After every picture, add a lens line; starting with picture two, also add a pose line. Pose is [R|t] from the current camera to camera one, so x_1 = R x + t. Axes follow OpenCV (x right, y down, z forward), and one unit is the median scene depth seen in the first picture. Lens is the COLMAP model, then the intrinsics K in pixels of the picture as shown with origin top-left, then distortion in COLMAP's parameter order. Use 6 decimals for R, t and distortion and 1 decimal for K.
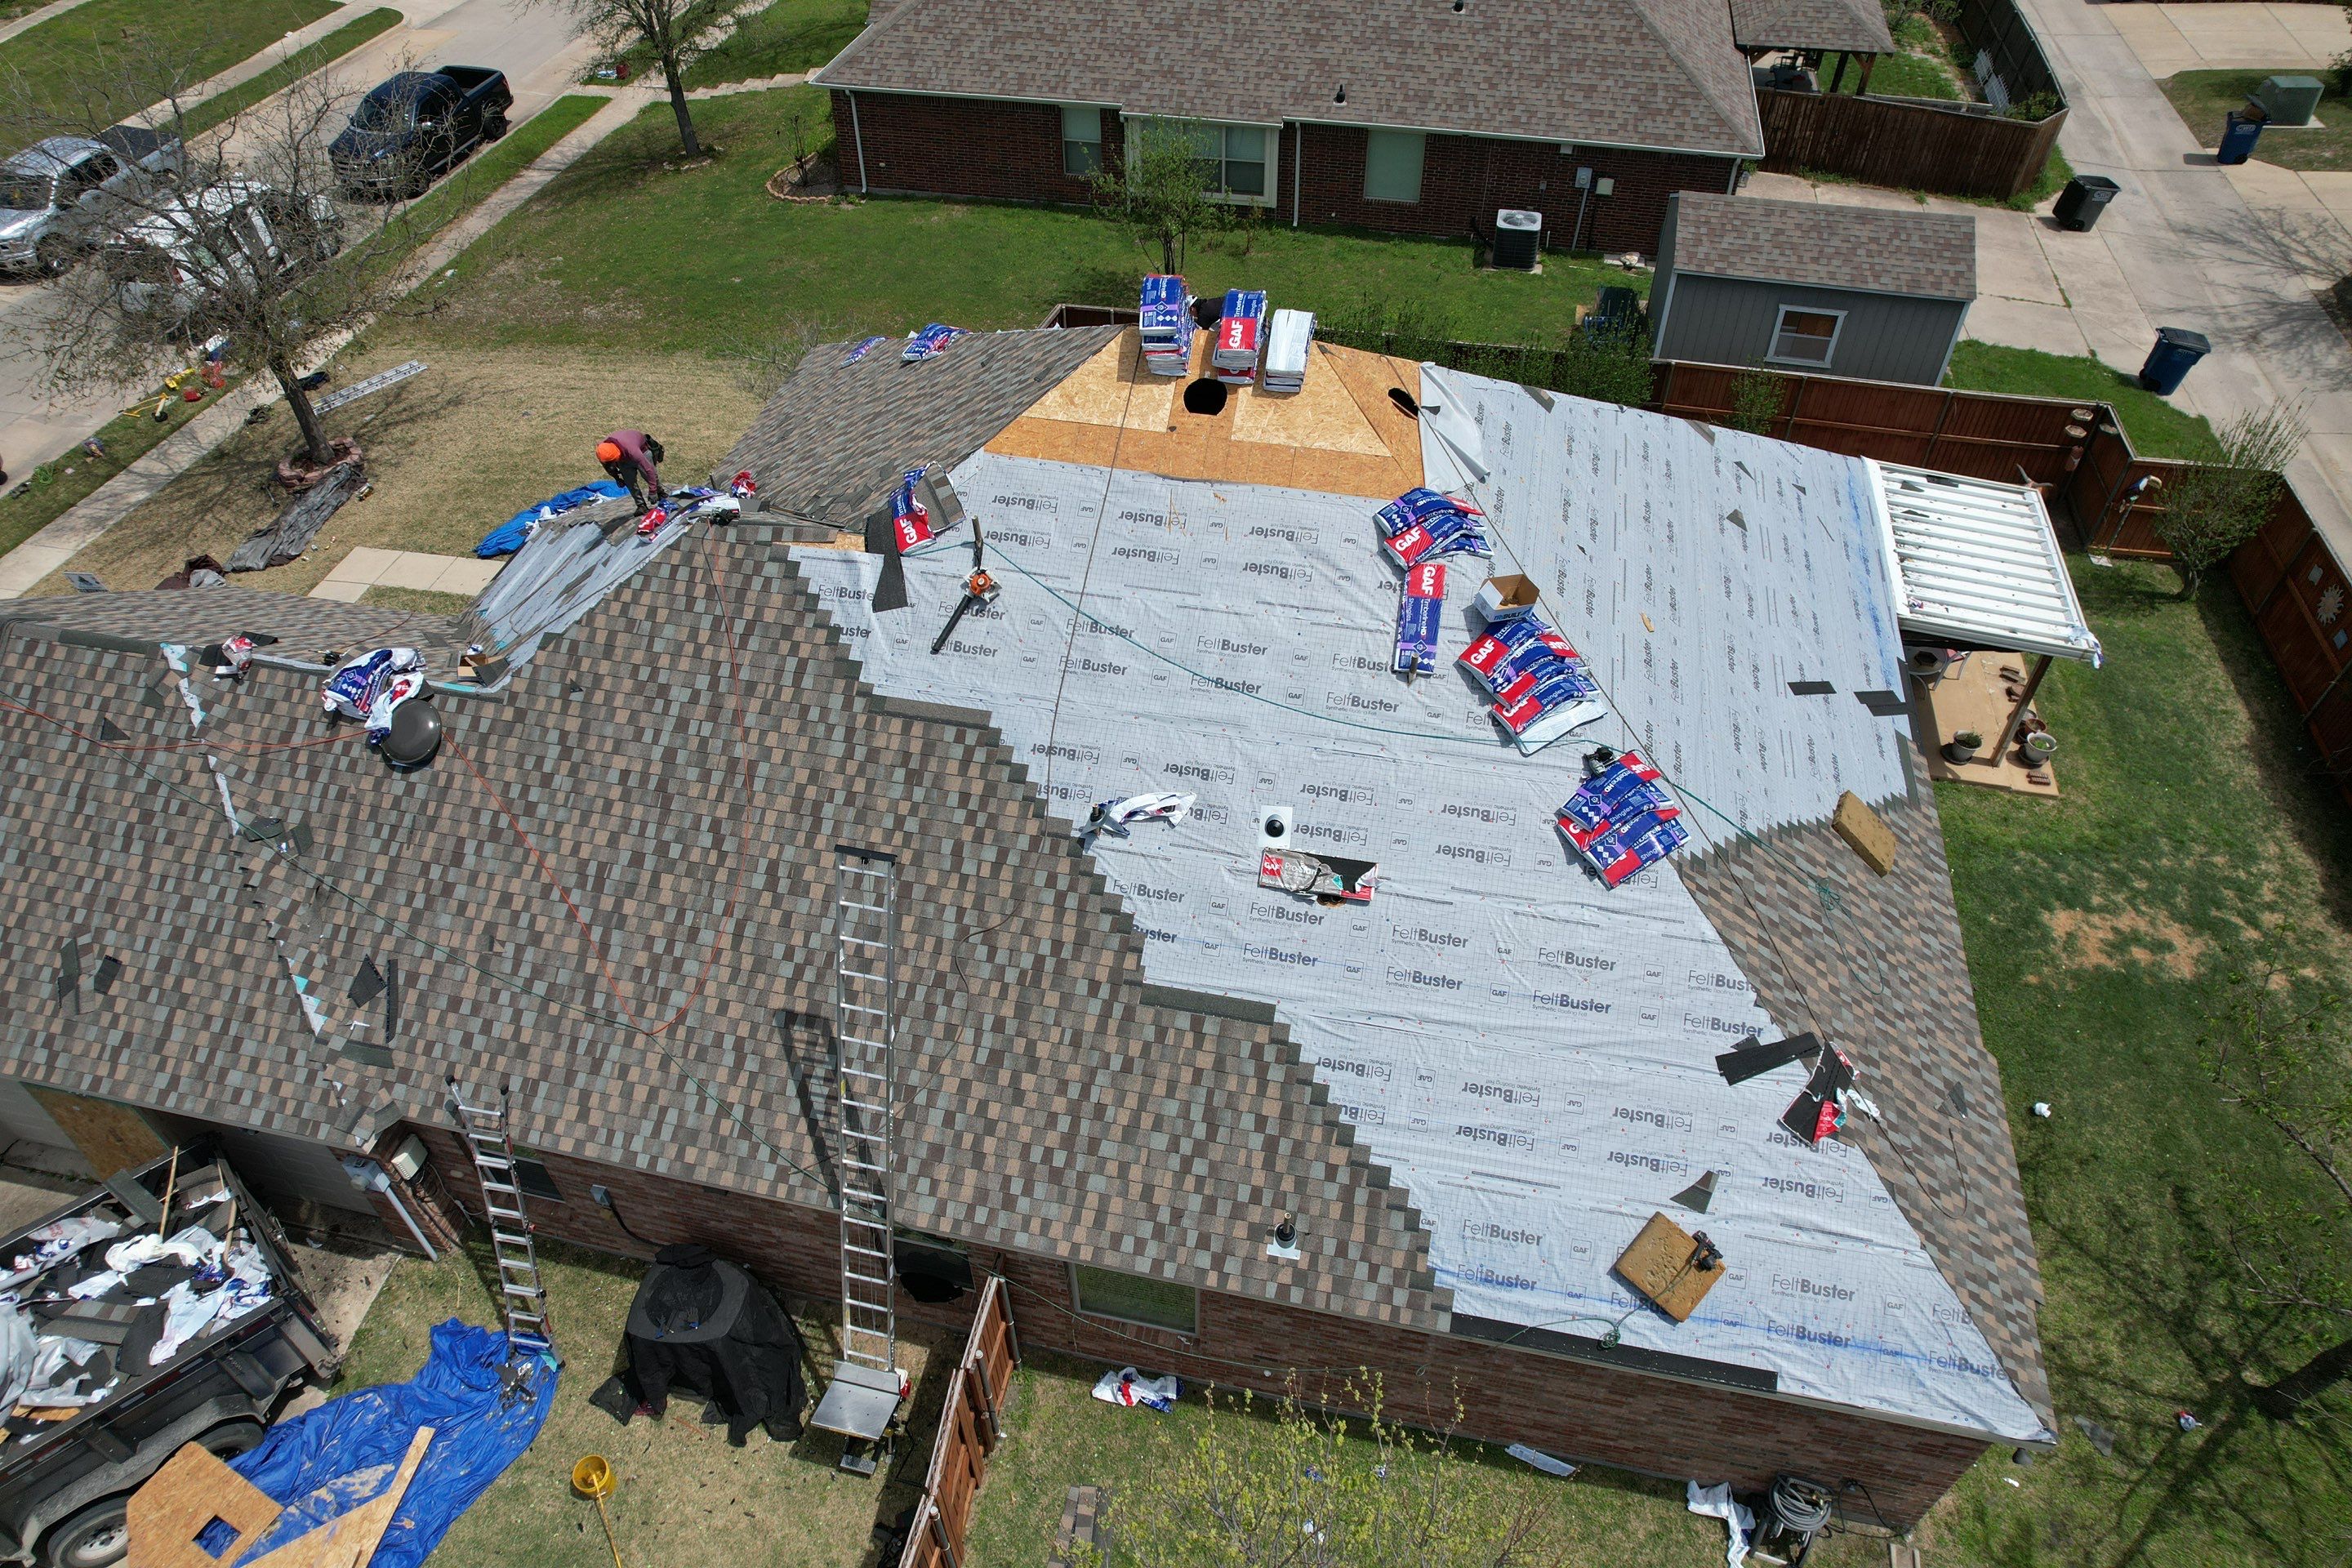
lens RADIAL K [[1506.9, 0, 1161.4], [0, 1506.9, 779.8], [0, 0, 1]] dist [-0.067313, 0.057644]
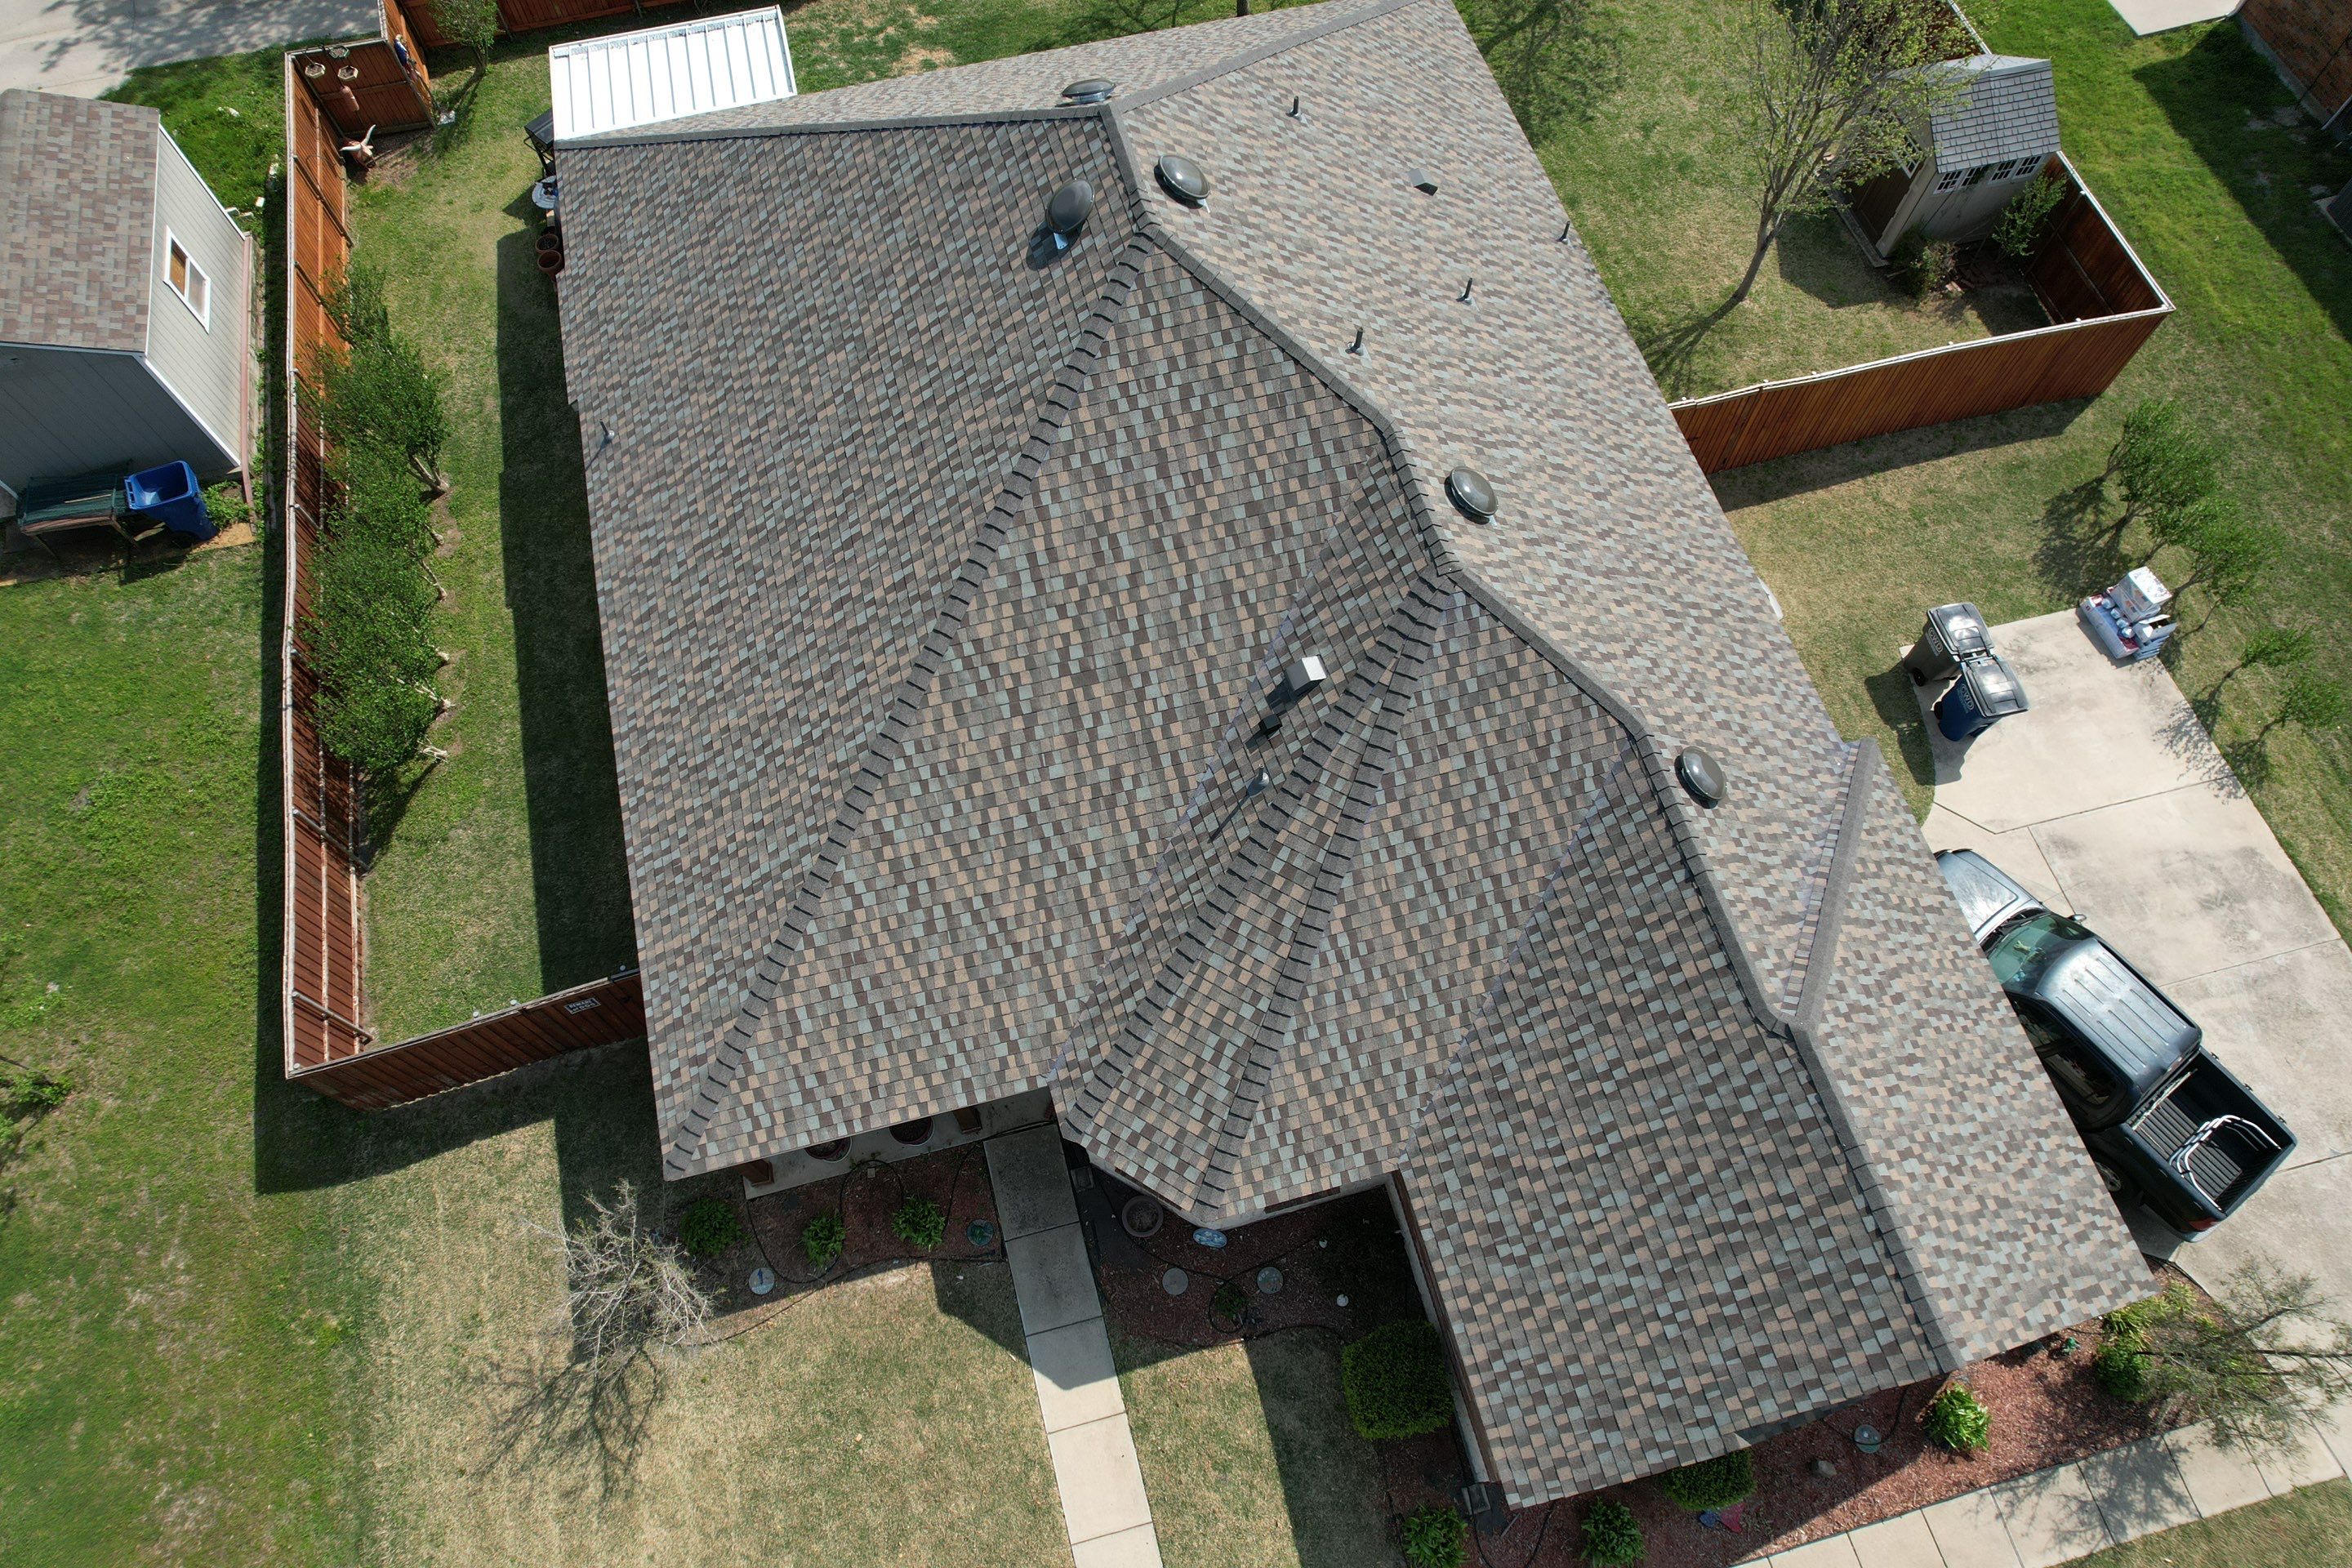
lens RADIAL K [[1506.9, 0, 1172.9], [0, 1506.9, 793.3], [0, 0, 1]] dist [-0.067313, 0.057644]
pose [[-0.463686, -0.792064, 0.397027, -0.797271], [0.622530, 0.027598, 0.782109, -1.157776], [-0.630437, 0.609814, 0.480287, 0.760600]]
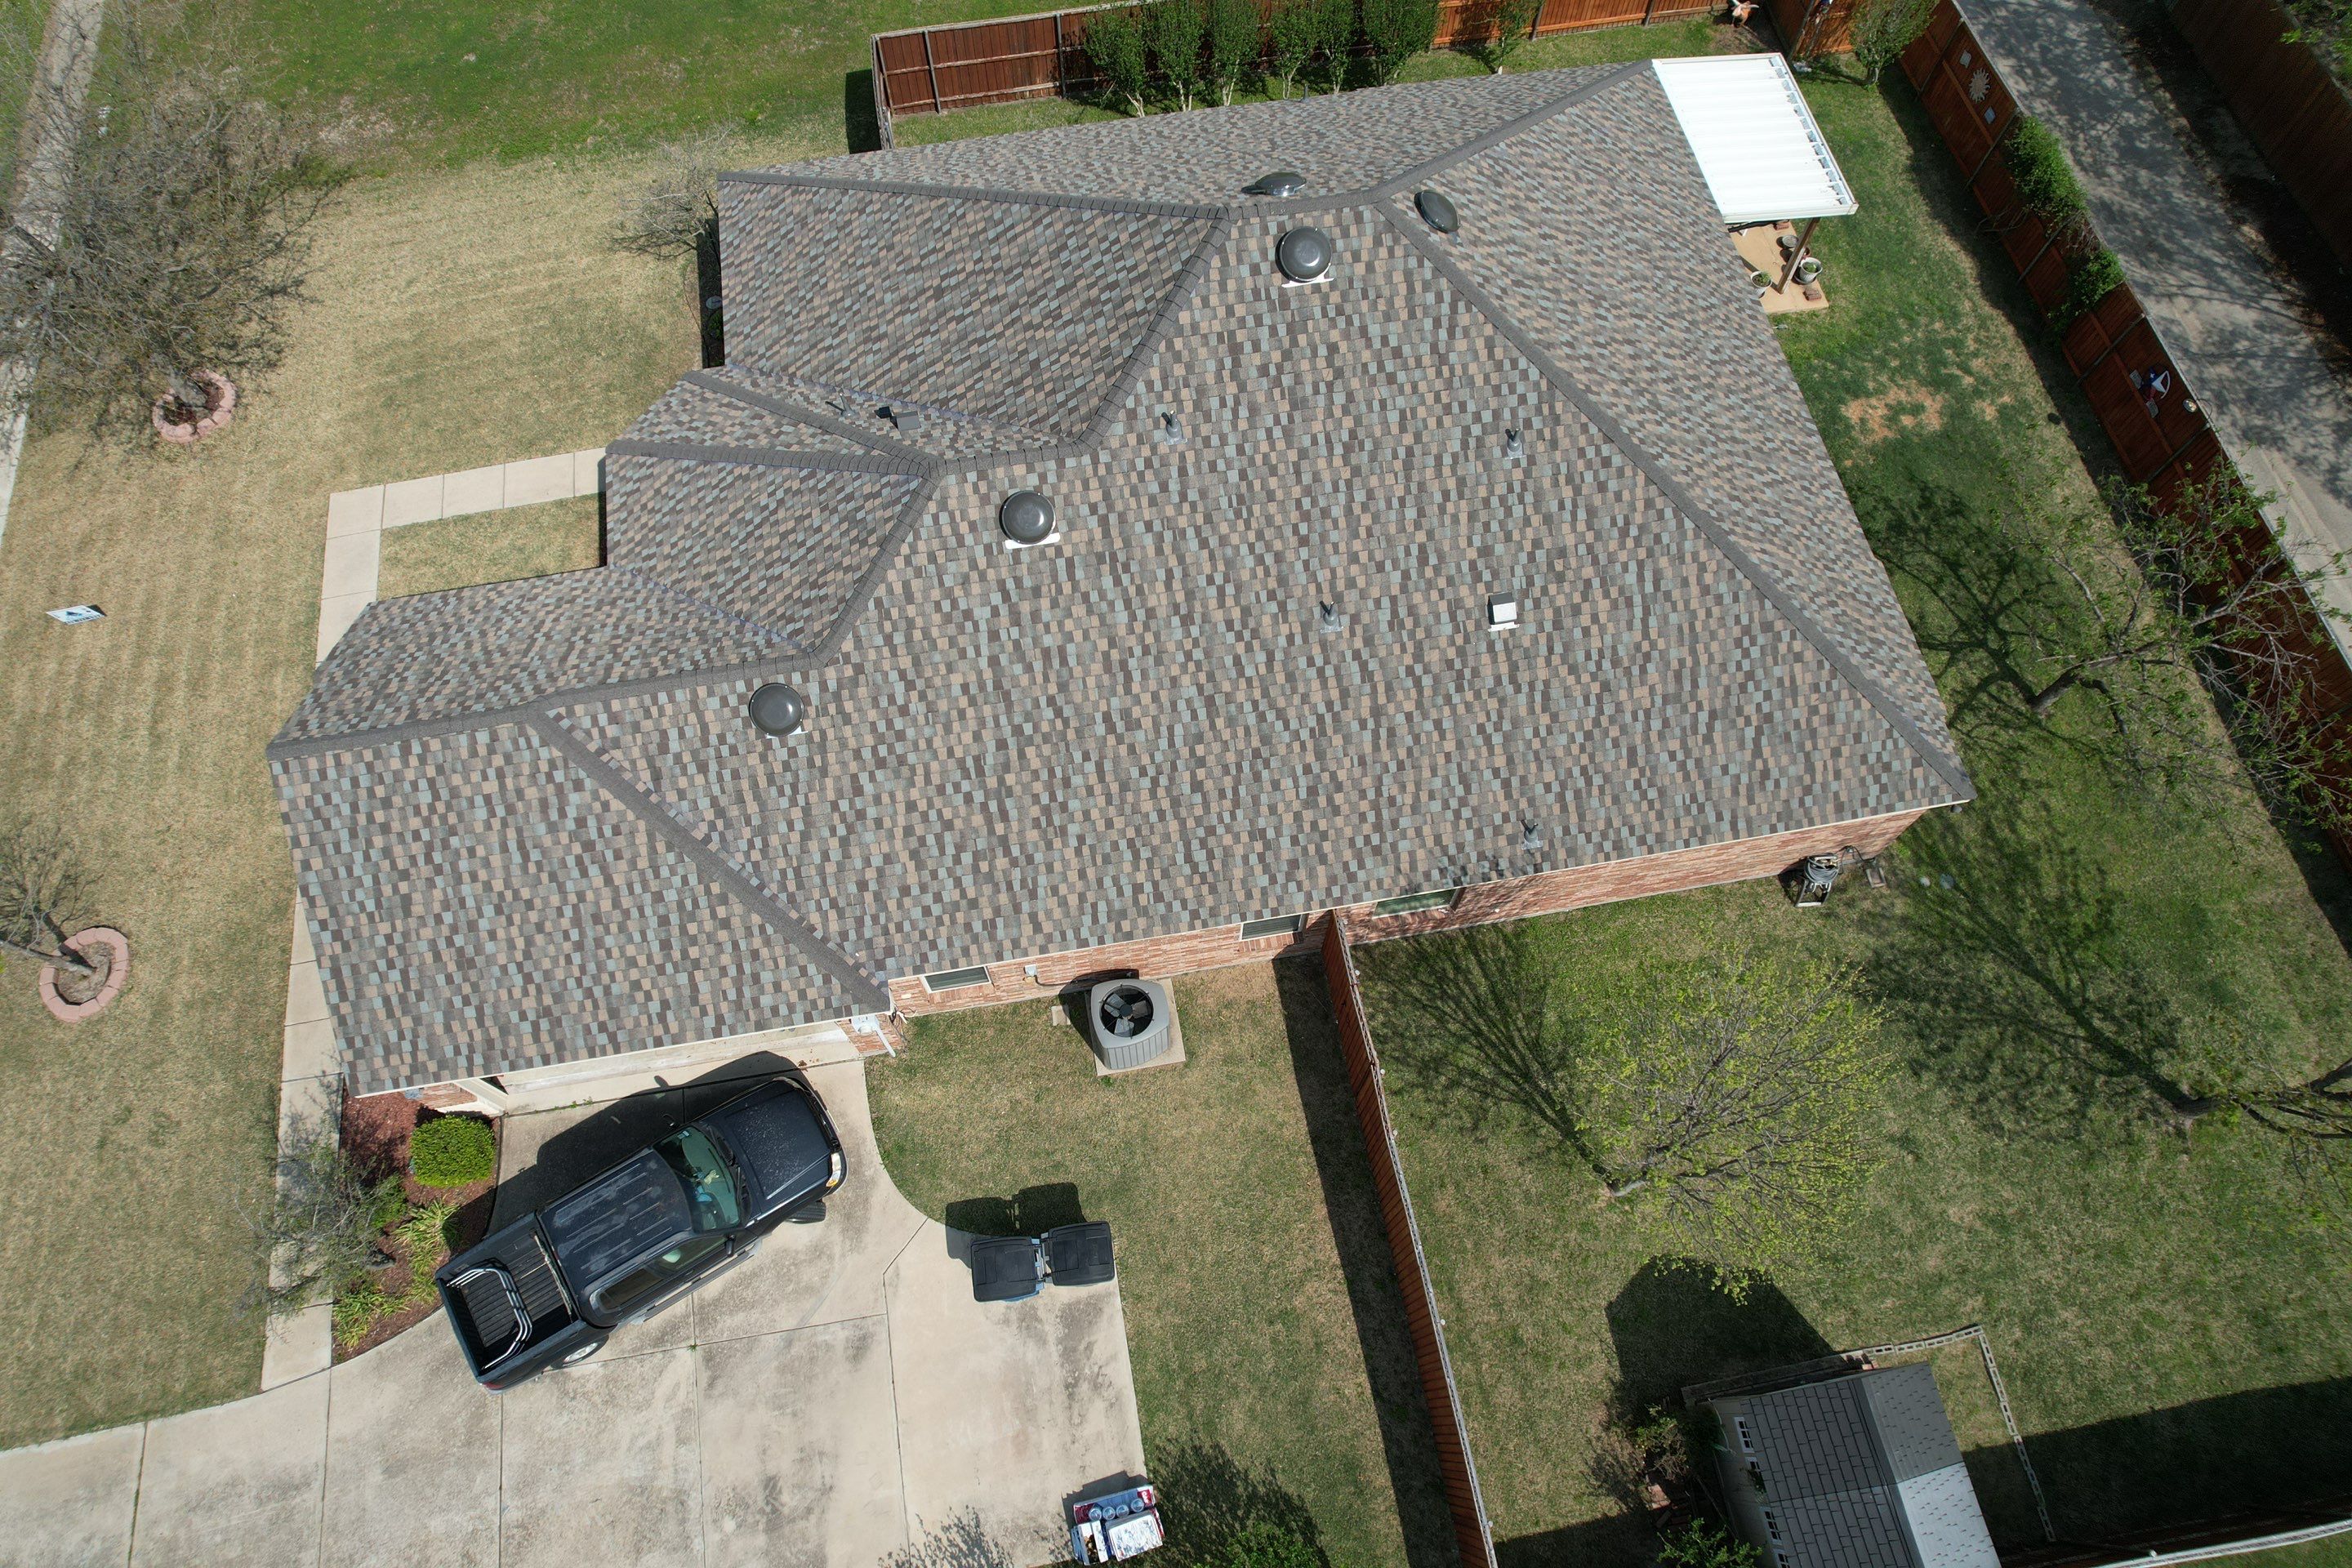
lens RADIAL K [[1506.9, 0, 1162.4], [0, 1506.9, 786.7], [0, 0, 1]] dist [-0.067313, 0.057644]
pose [[0.924811, -0.342199, 0.166204, -0.454715], [0.262521, 0.890253, 0.372199, -0.371244], [-0.275330, -0.300582, 0.913151, -0.260875]]
